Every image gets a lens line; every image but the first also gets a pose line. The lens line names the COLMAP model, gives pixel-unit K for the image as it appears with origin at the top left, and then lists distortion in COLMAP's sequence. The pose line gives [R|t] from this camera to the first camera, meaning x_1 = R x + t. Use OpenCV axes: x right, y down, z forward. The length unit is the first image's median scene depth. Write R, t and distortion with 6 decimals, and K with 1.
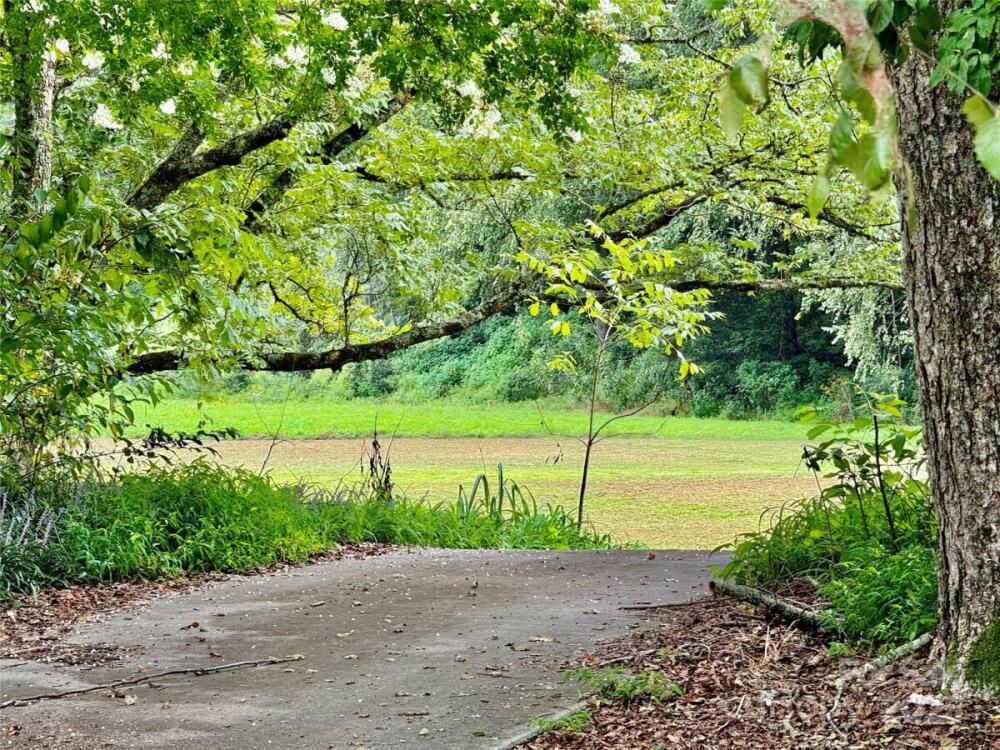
lens RADIAL K [[3553.1, 0, 500.1], [0, 3553.1, 375.0], [0, 0, 1]] dist [-0.082836, 0.000000]
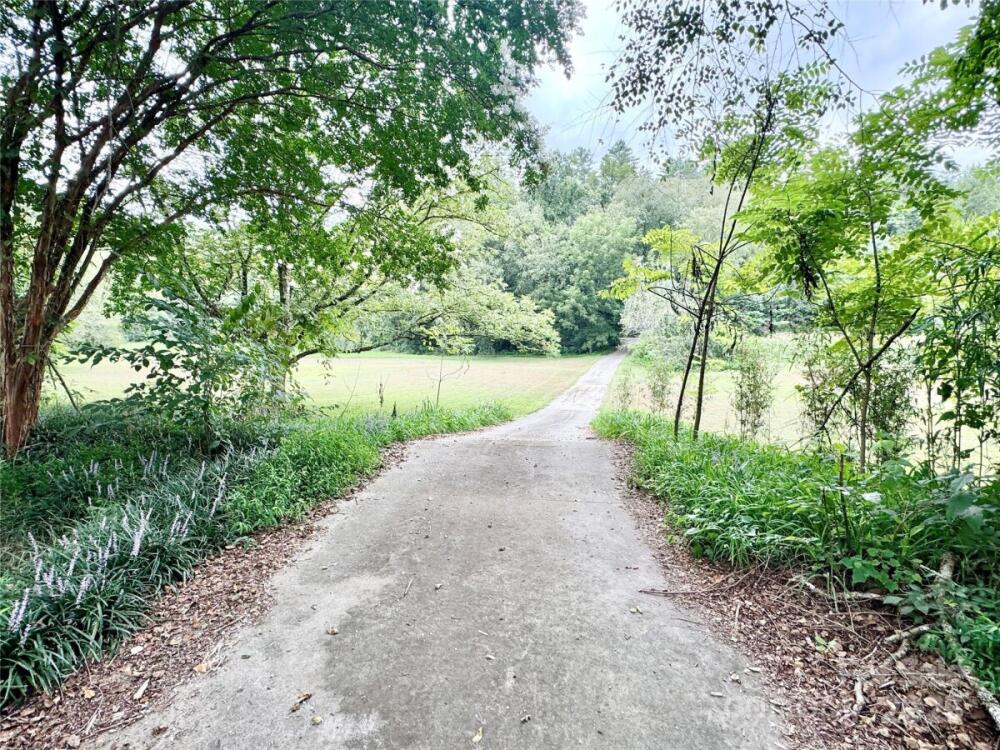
lens RADIAL K [[526.7, 0, 498.4], [0, 526.7, 374.1], [0, 0, 1]] dist [-0.000301, -0.000010]
pose [[0.974234, -0.005036, 0.225484, -0.039120], [-0.007046, 0.998583, 0.052747, -0.017055], [-0.225430, -0.052976, 0.972818, 0.502416]]
